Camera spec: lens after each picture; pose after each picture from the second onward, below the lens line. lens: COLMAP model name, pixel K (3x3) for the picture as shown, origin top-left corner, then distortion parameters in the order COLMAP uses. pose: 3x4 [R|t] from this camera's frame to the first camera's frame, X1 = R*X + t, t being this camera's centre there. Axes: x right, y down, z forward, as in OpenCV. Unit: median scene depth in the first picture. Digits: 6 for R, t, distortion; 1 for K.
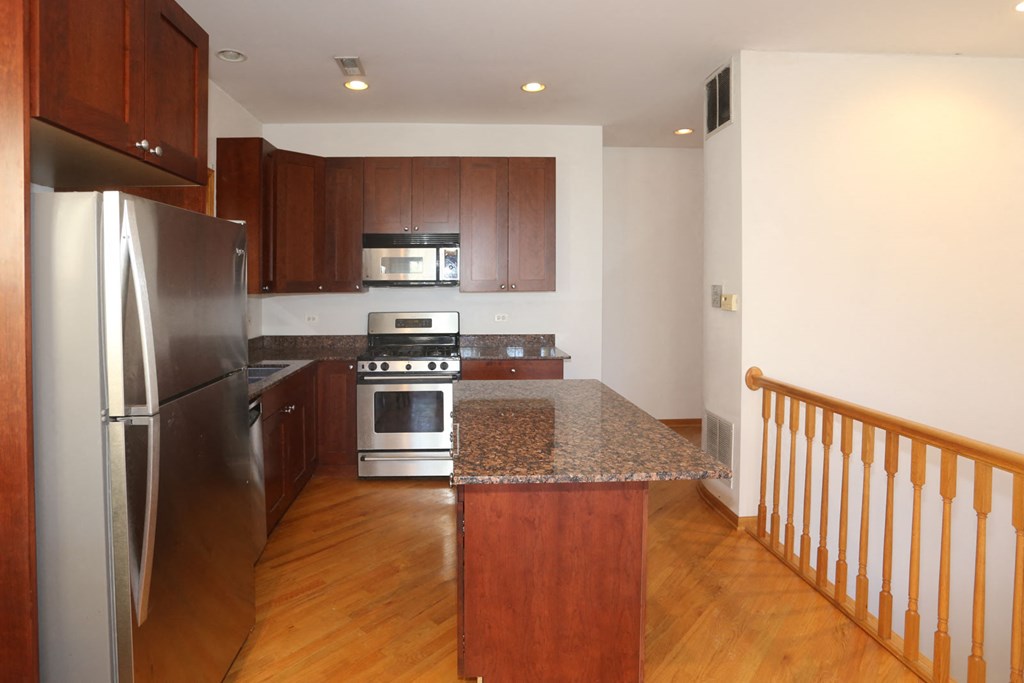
lens RADIAL K [[551.6, 0, 467.2], [0, 551.6, 289.9], [0, 0, 1]] dist [-0.050071, 0.000626]
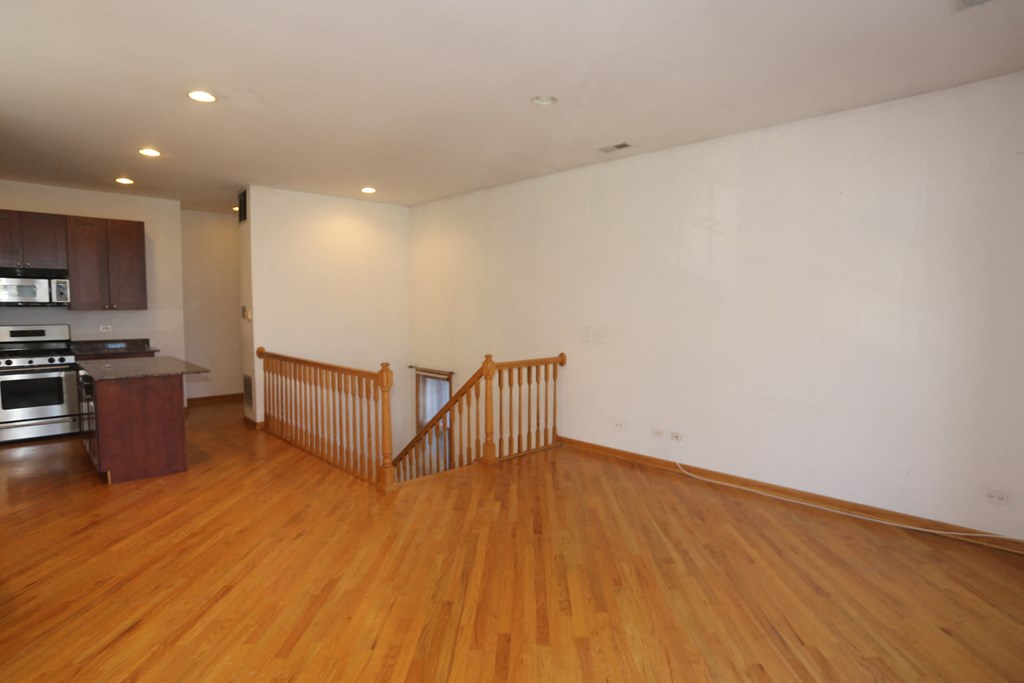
lens RADIAL K [[546.5, 0, 511.5], [0, 546.5, 346.1], [0, 0, 1]] dist [-0.073592, 0.033650]
pose [[0.744698, -0.044399, 0.665924, -0.084172], [0.000421, 0.997816, 0.066056, 0.006878], [-0.667402, -0.048911, 0.743090, -0.876974]]
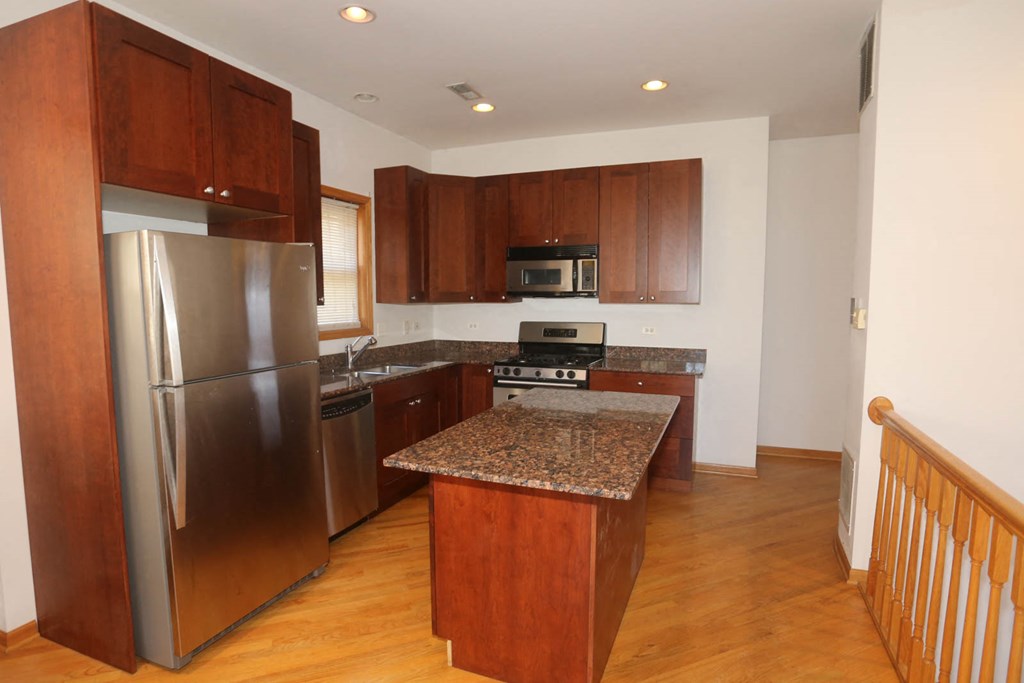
lens RADIAL K [[546.5, 0, 511.5], [0, 546.5, 346.1], [0, 0, 1]] dist [-0.073592, 0.033650]
pose [[0.914097, 0.041174, -0.403400, 0.269903], [-0.008017, 0.996472, 0.083542, -0.000069], [0.405417, -0.073131, 0.911202, 0.028203]]
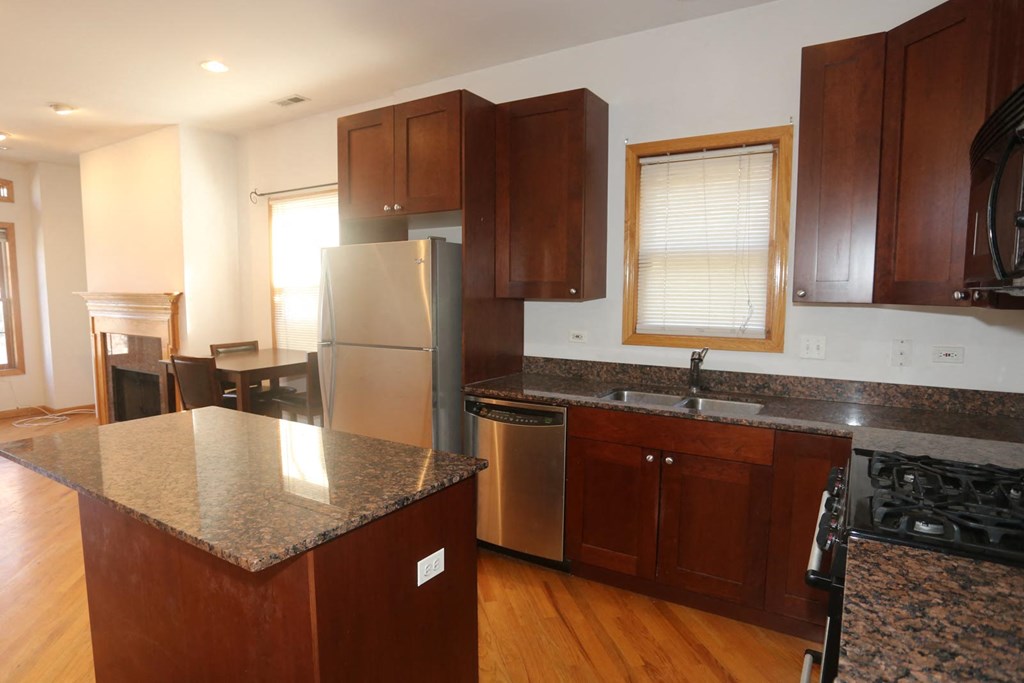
lens RADIAL K [[546.5, 0, 511.5], [0, 546.5, 346.1], [0, 0, 1]] dist [-0.073592, 0.033650]
pose [[-0.541614, 0.081502, -0.836667, 0.299336], [-0.014623, 0.994225, 0.106316, -0.003063], [0.840500, 0.069817, -0.537294, 0.974669]]
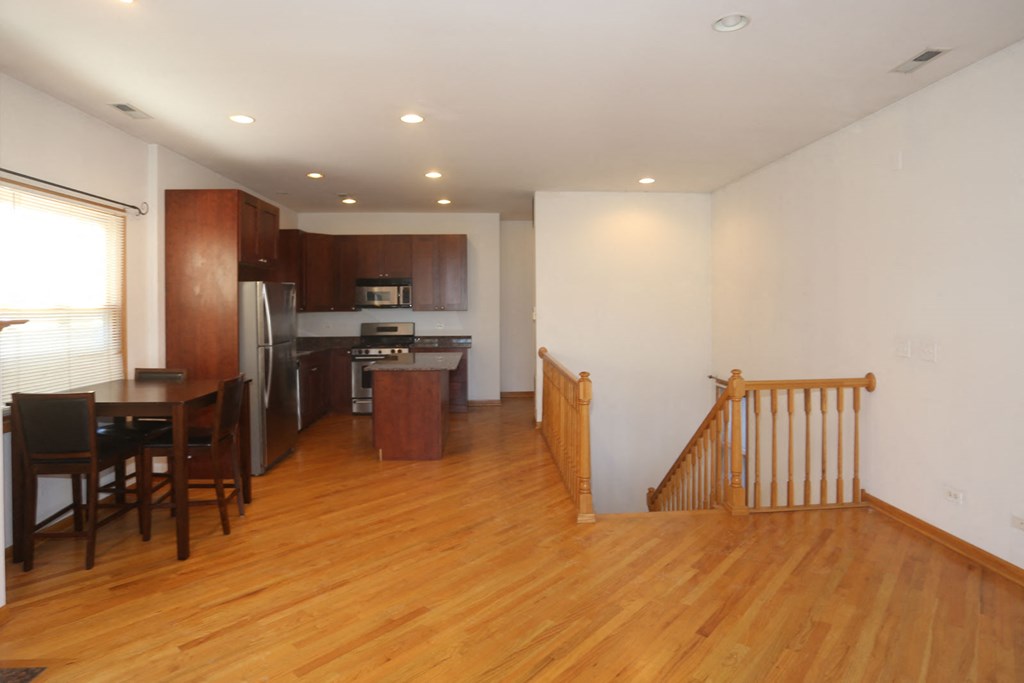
lens RADIAL K [[557.4, 0, 520.7], [0, 557.4, 305.6], [0, 0, 1]] dist [-0.049421, 0.001541]
pose [[0.999452, -0.003155, 0.032941, 0.304050], [0.003484, 0.999945, -0.009934, 0.005469], [-0.032908, 0.010044, 0.999408, -0.872844]]
